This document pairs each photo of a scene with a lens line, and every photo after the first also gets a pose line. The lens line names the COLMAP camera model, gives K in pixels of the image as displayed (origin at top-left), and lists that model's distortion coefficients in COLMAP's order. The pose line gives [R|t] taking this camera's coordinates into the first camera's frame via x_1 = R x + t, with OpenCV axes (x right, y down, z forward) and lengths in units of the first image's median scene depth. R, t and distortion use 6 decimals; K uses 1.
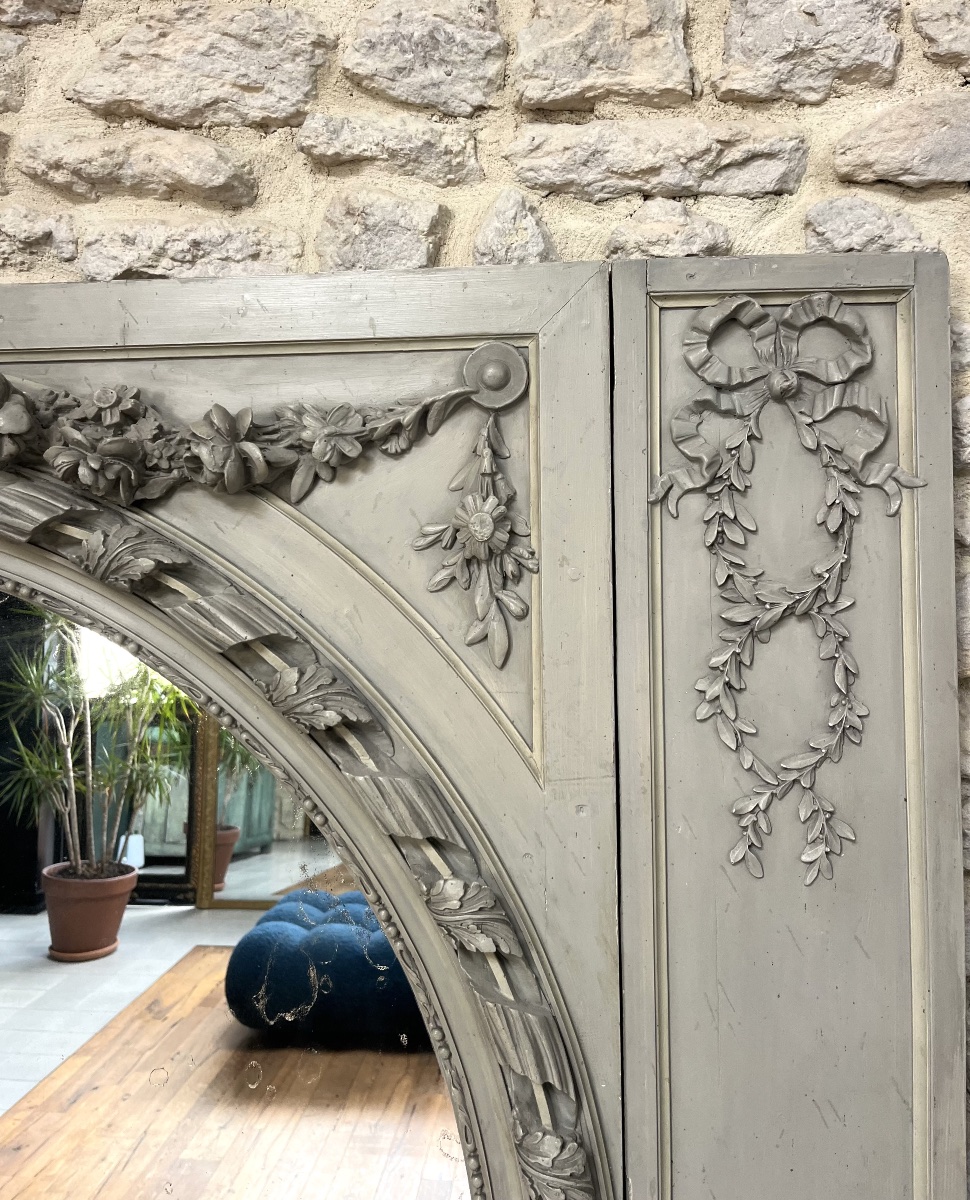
lens RADIAL K [[993.1, 0, 485.1], [0, 993.1, 561.3], [0, 0, 1]] dist [0.034558, 0.000292]
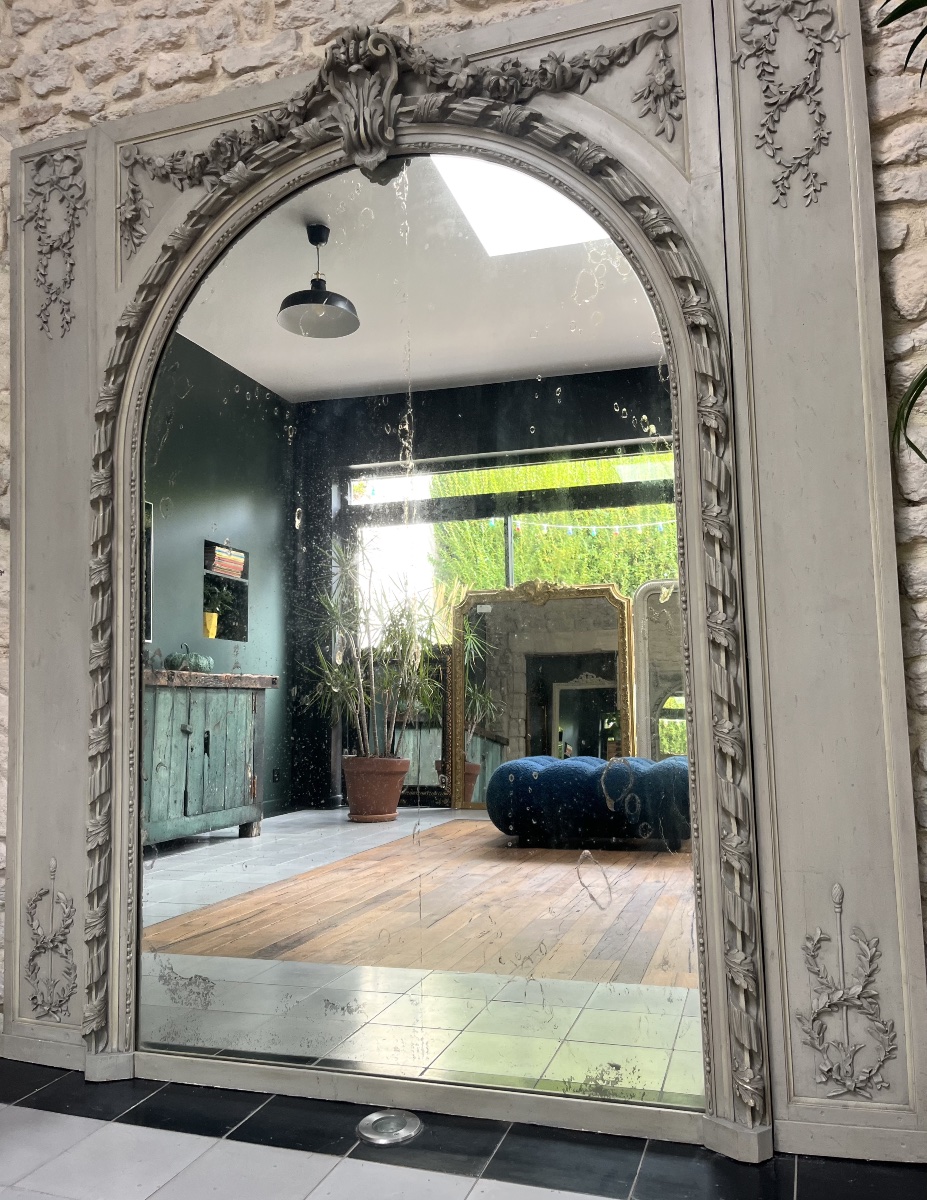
lens RADIAL K [[934.1, 0, 468.1], [0, 934.1, 616.1], [0, 0, 1]] dist [0.081043, -0.124859]
pose [[0.974548, -0.037642, -0.220995, 0.000428], [0.029792, 0.998805, -0.038749, 1.317125], [0.222190, 0.031179, 0.974505, -1.290570]]
